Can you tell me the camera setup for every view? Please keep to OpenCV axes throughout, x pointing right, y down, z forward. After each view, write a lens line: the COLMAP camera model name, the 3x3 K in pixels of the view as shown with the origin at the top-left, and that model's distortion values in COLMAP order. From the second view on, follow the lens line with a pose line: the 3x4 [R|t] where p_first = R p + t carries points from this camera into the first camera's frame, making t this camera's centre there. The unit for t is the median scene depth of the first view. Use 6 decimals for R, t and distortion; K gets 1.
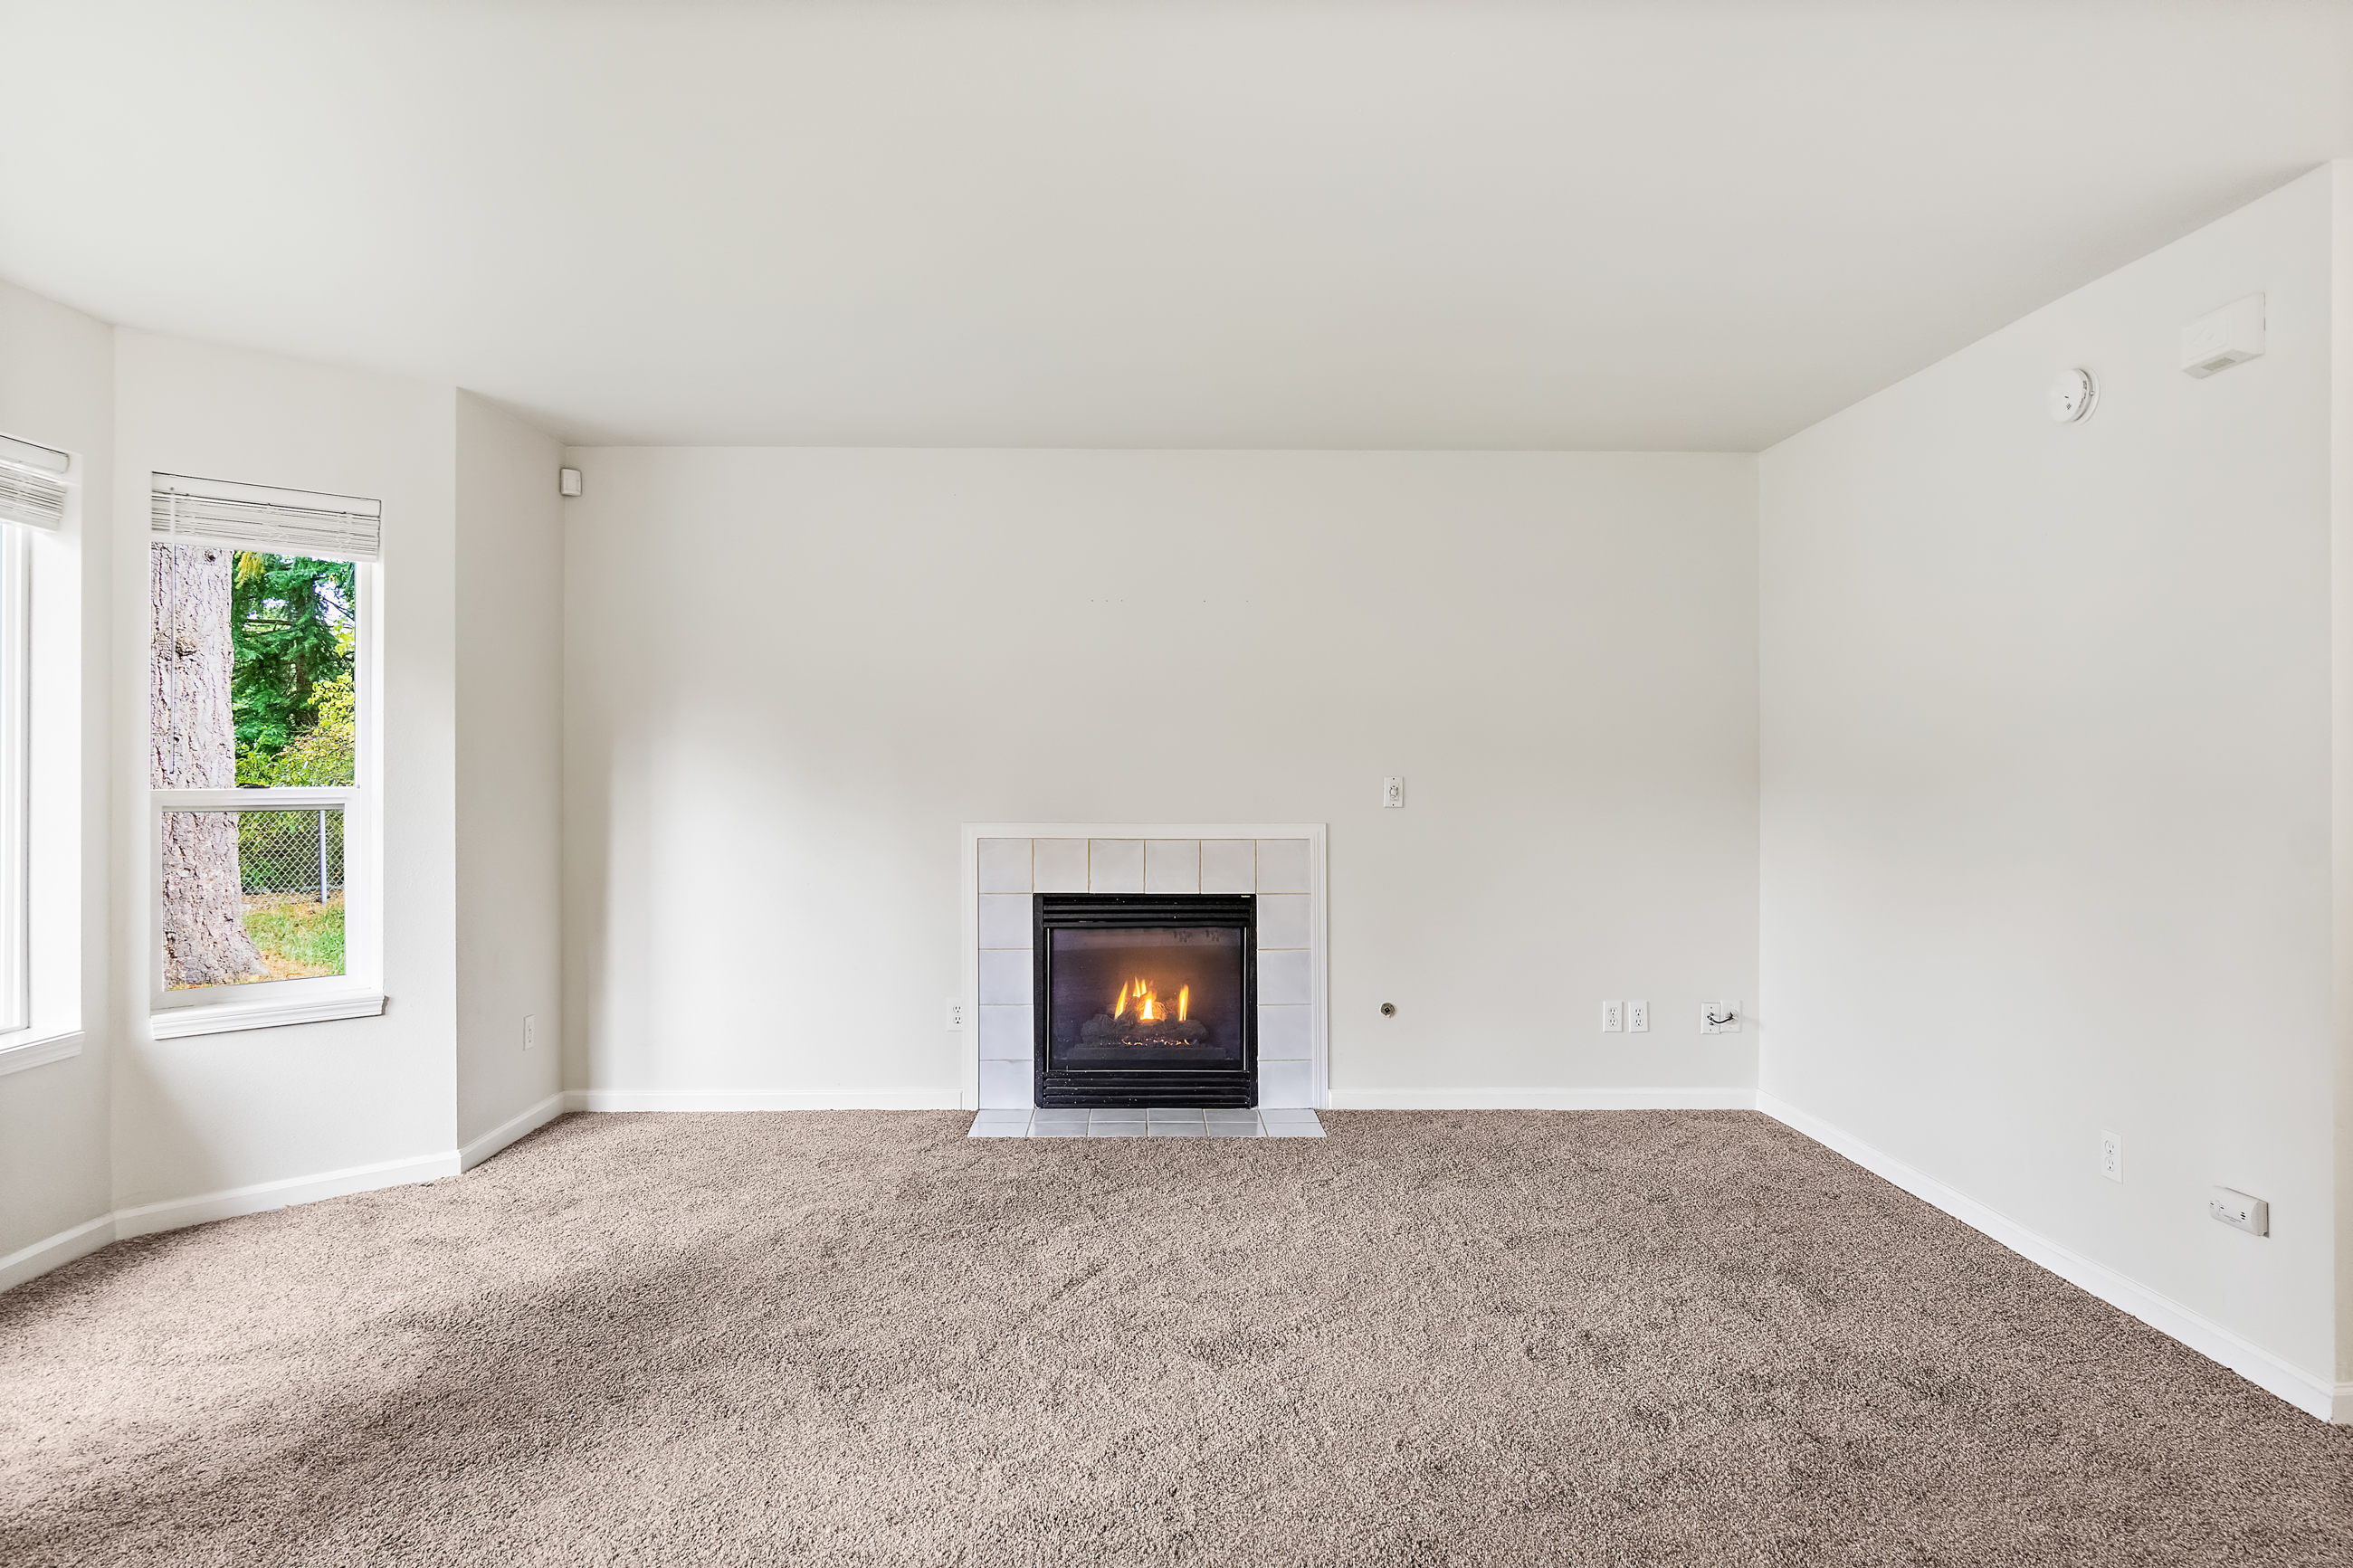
lens RADIAL K [[1472.7, 0, 1176.2], [0, 1472.7, 778.8], [0, 0, 1]] dist [-0.004539, -0.000068]
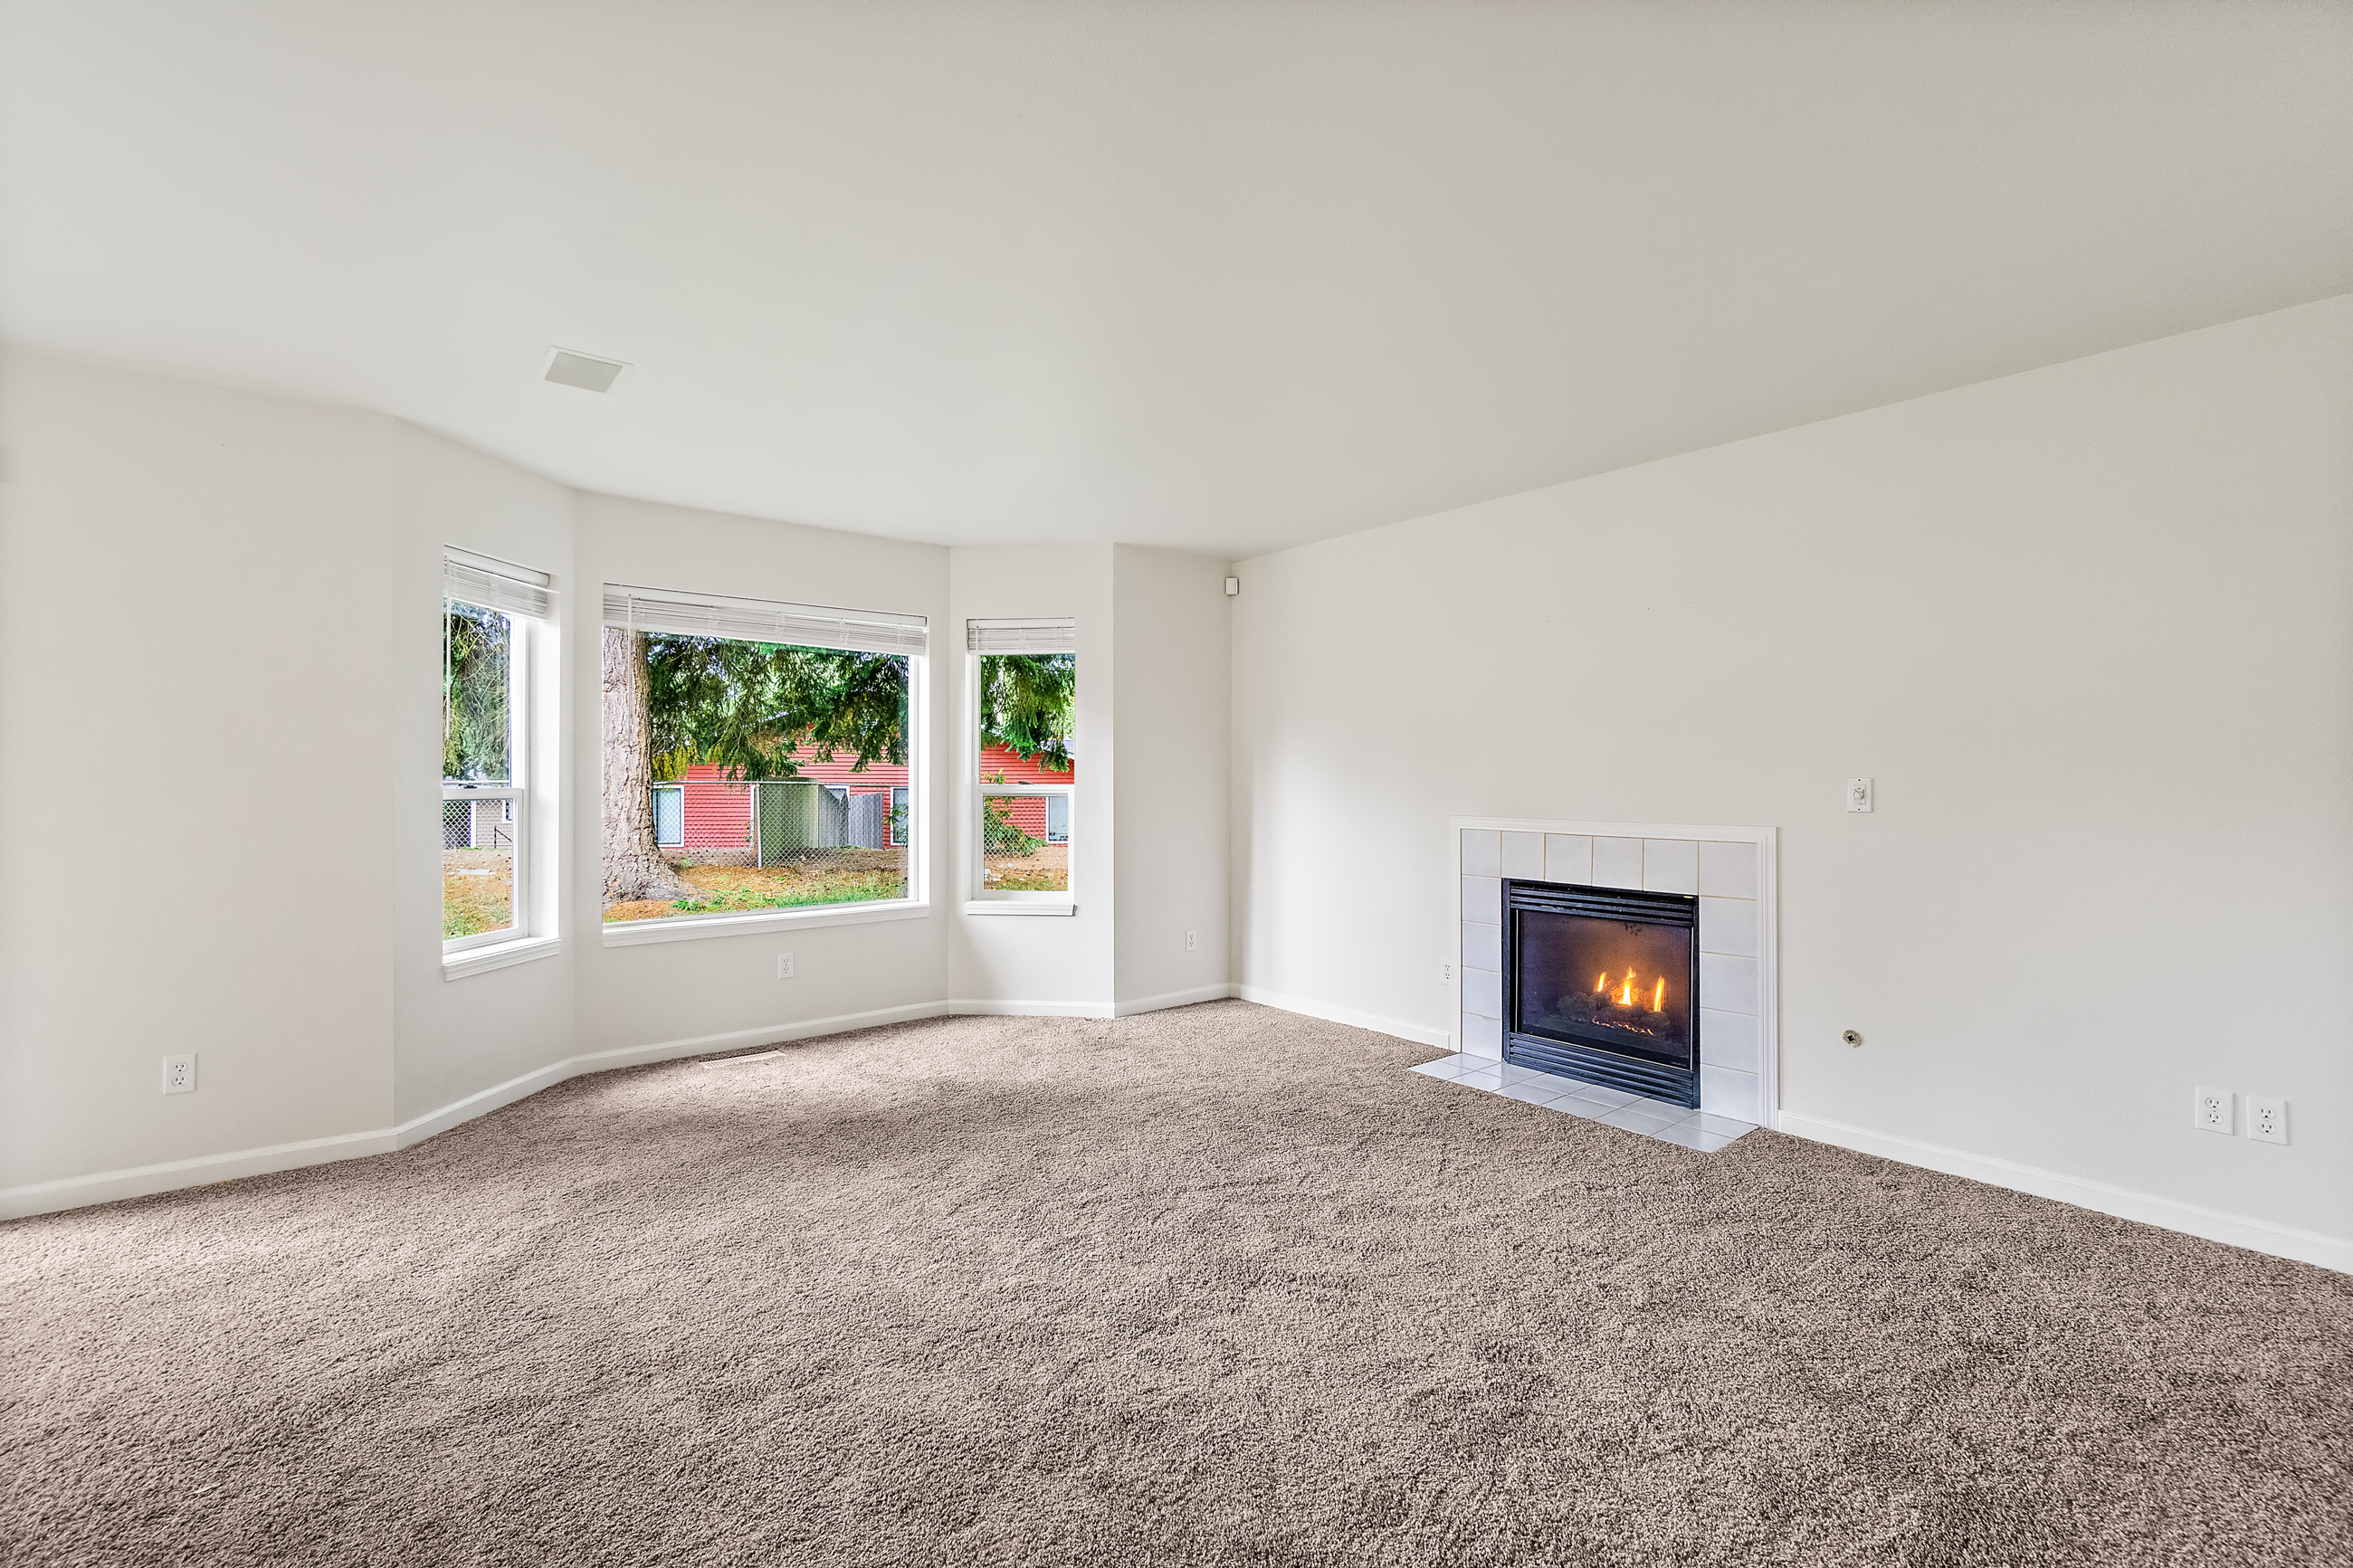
lens RADIAL K [[1046.1, 0, 1181.7], [0, 1046.1, 779.2], [0, 0, 1]] dist [-0.004377, -0.000404]
pose [[0.595435, -0.000204, -0.803403, 0.434825], [-0.003151, 0.999992, -0.002588, 0.002614], [0.803397, 0.004072, 0.595430, 0.311160]]
